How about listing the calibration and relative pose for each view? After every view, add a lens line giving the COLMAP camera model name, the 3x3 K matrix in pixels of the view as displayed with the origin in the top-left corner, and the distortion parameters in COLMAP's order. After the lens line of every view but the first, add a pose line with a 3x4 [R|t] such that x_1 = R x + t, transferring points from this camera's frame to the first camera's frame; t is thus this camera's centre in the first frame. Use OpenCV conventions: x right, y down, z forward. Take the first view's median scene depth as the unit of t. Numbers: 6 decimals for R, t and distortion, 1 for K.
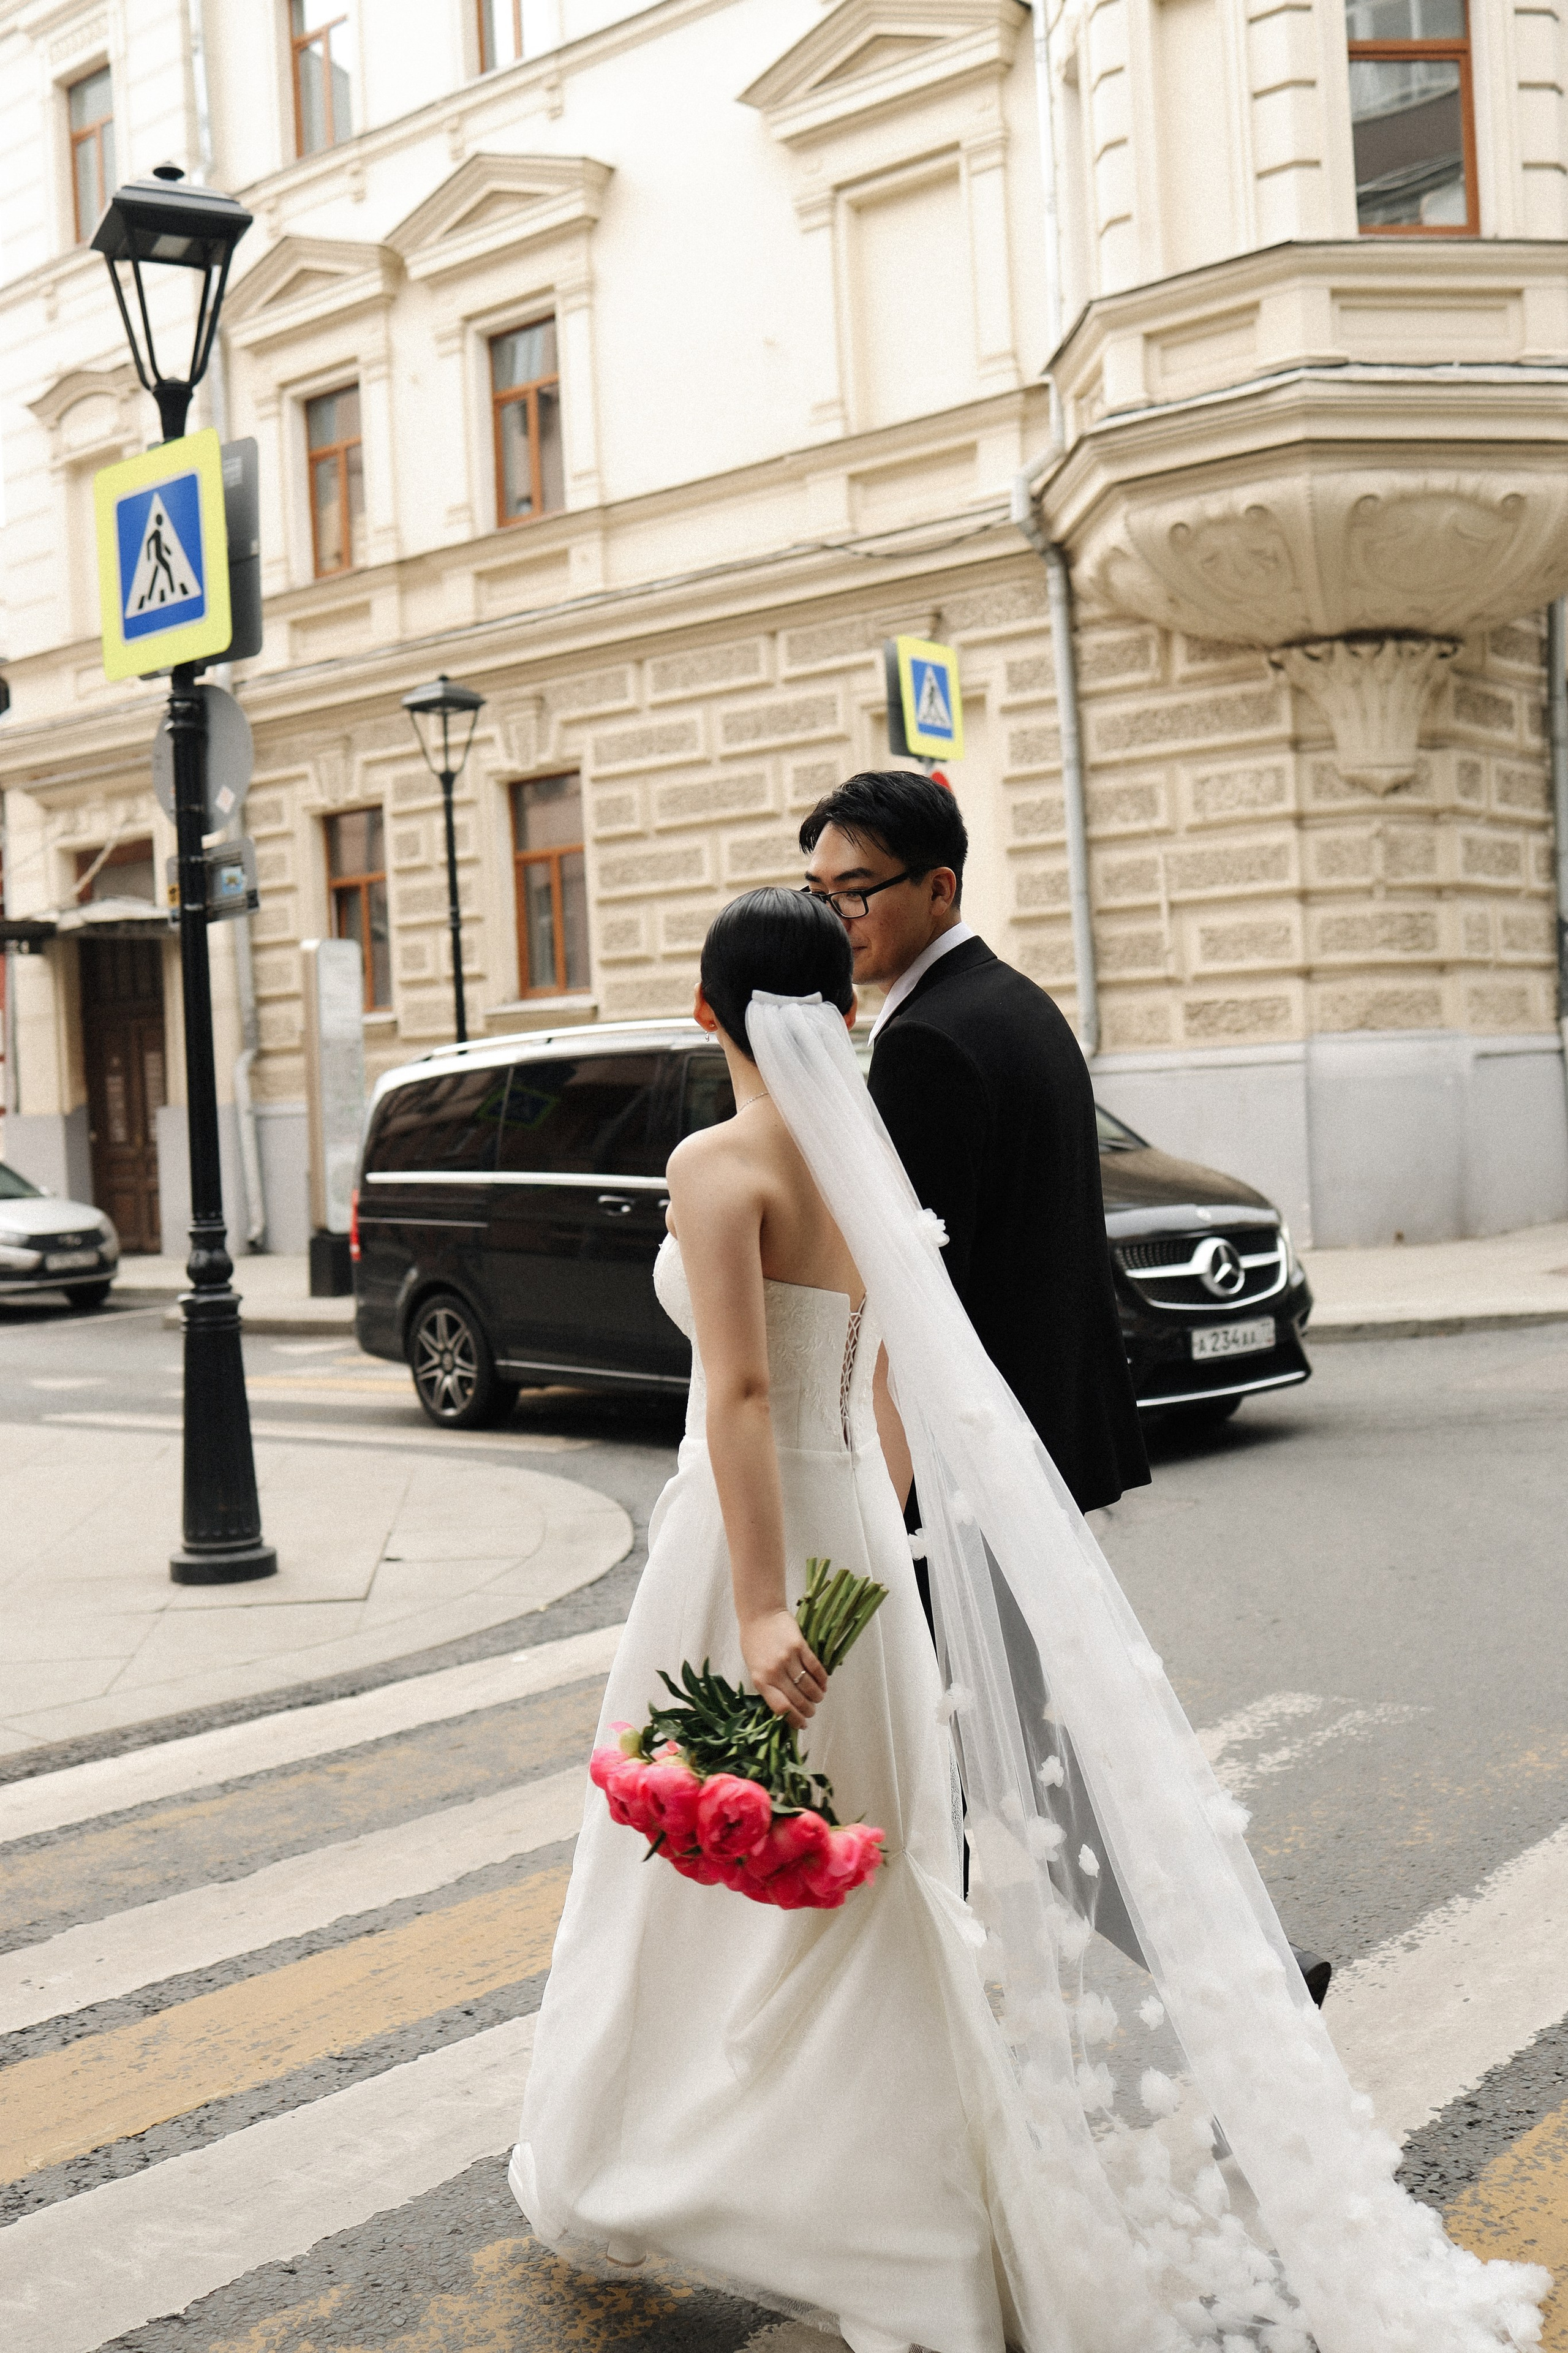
lens RADIAL K [[2215.7, 0, 784.0], [0, 2215.7, 1176.5], [0, 0, 1]] dist [0.000460, -0.011929]
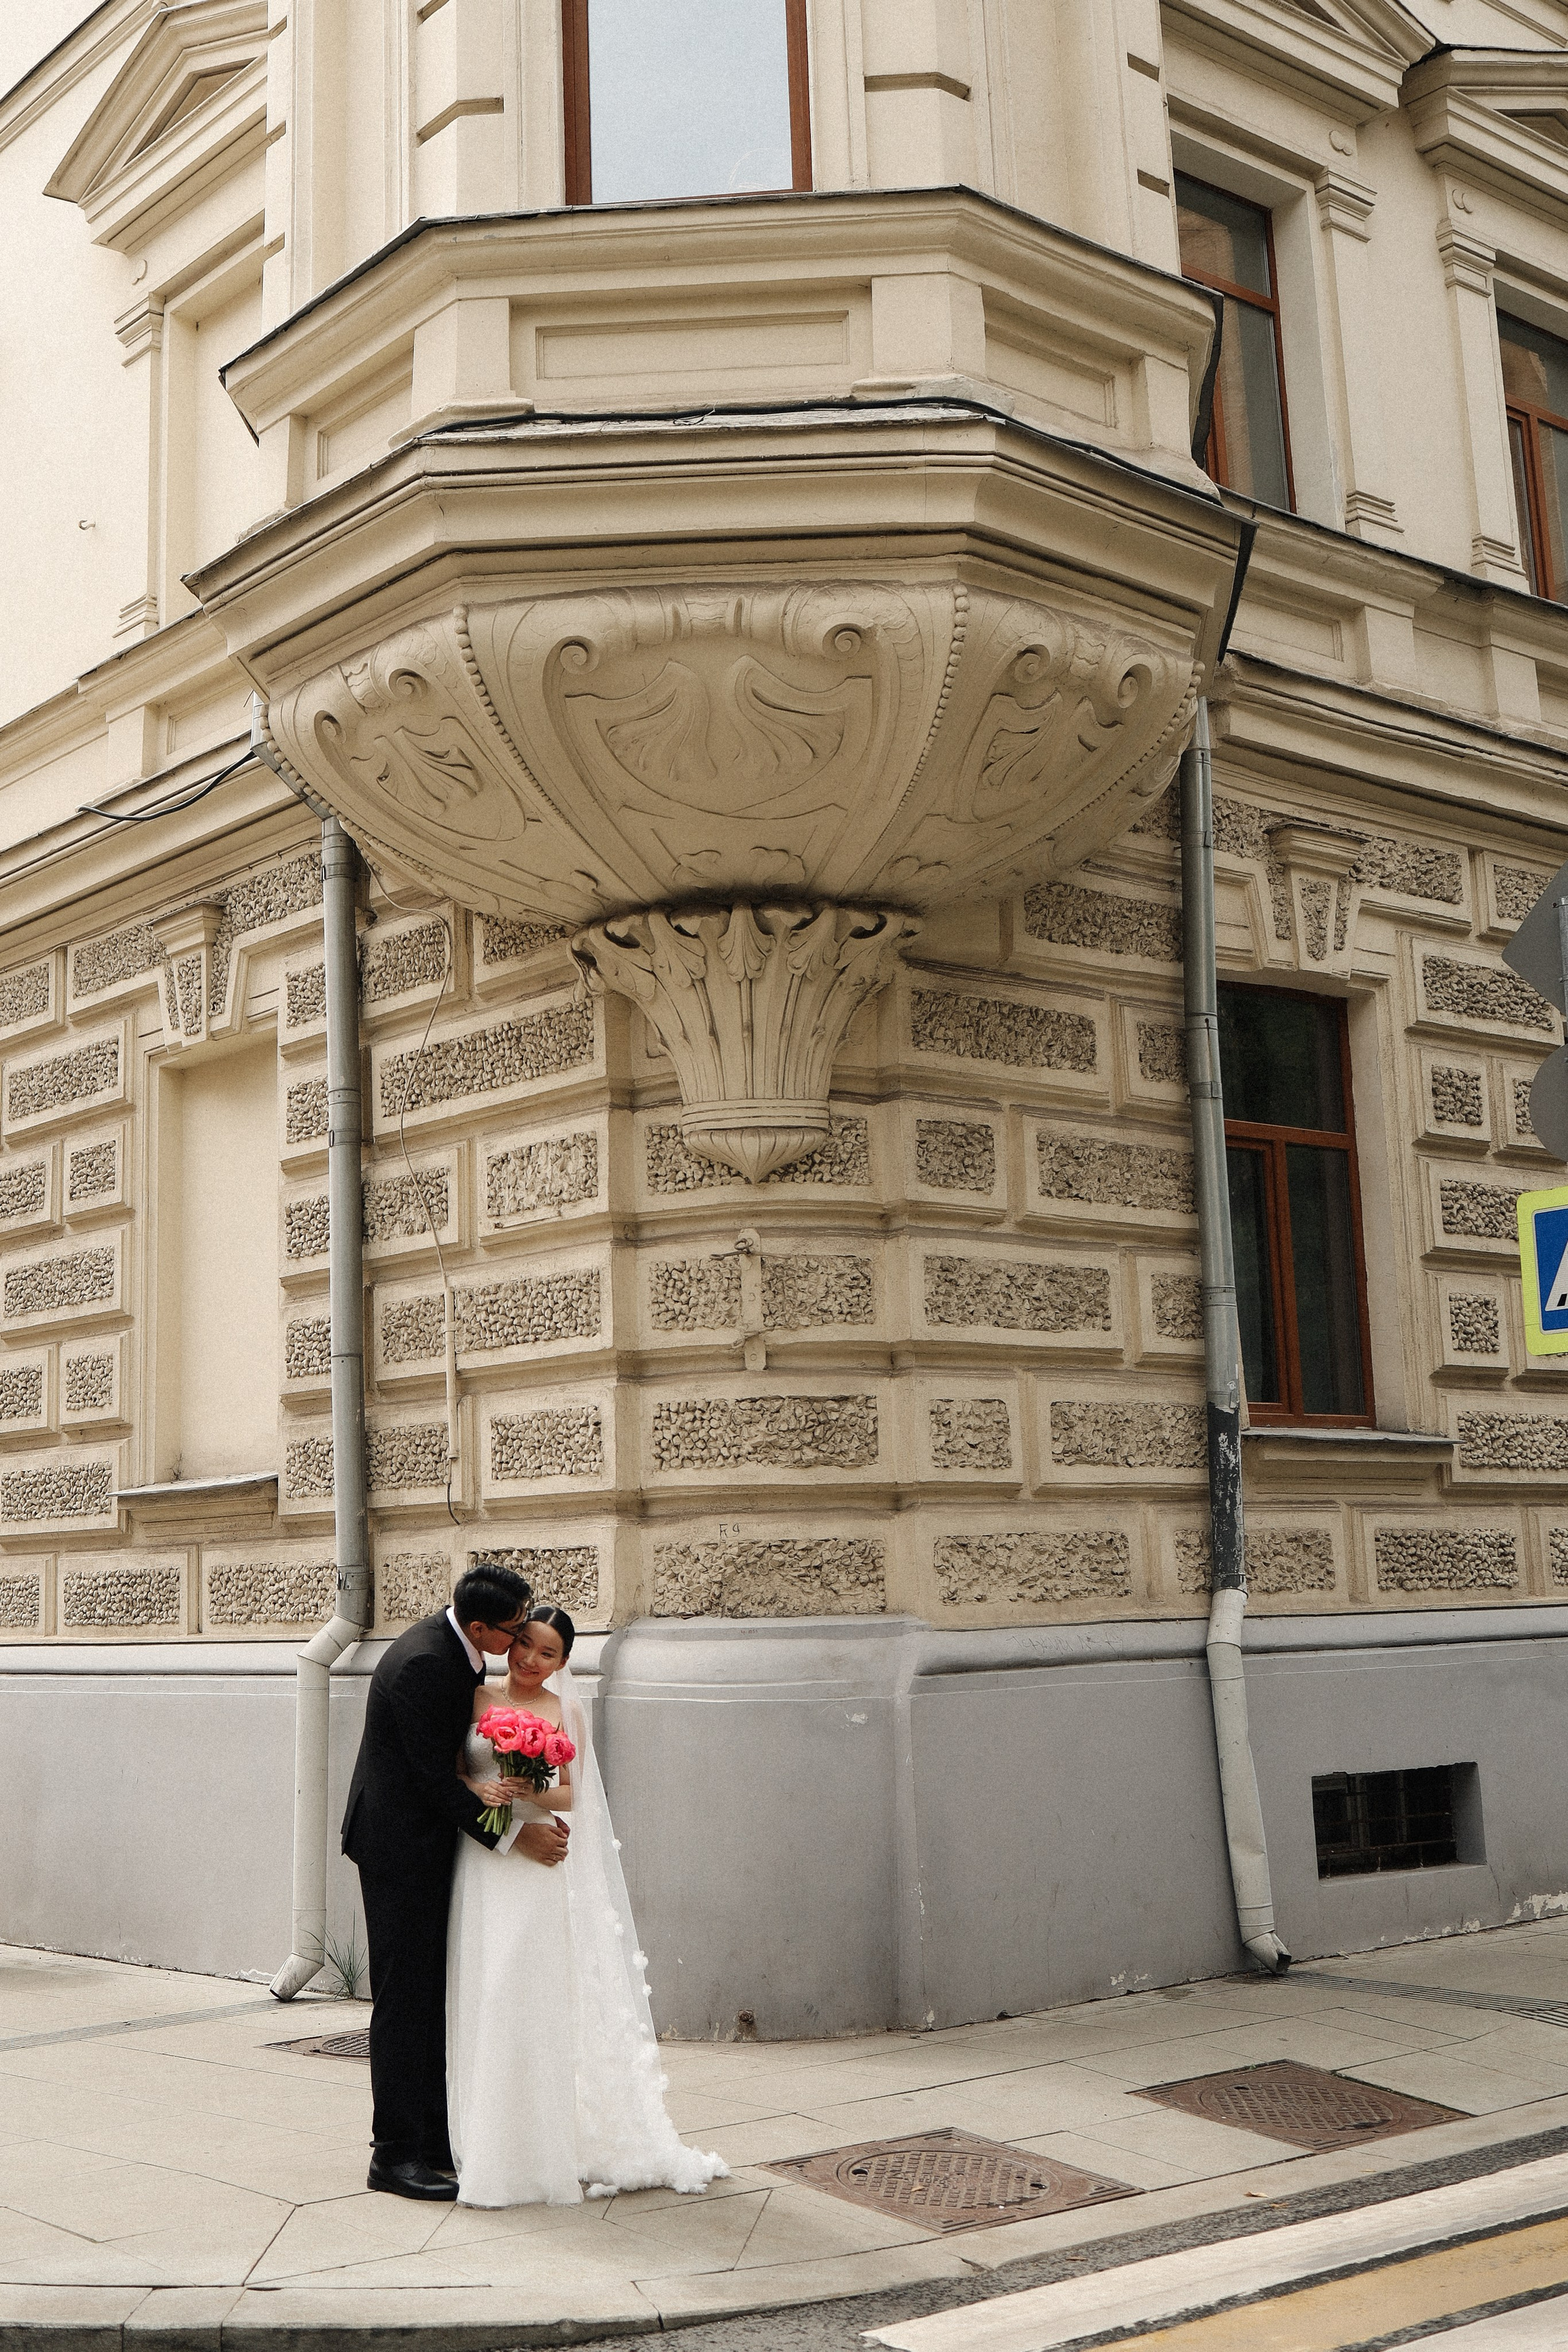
lens RADIAL K [[2626.9, 0, 784.0], [0, 2626.9, 1176.0], [0, 0, 1]] dist [-0.020720, -0.027586]
pose [[0.980903, -0.007987, -0.194331, 0.396191], [-0.029066, 0.981917, -0.187069, -0.051184], [0.192311, 0.189145, 0.962933, 0.367034]]
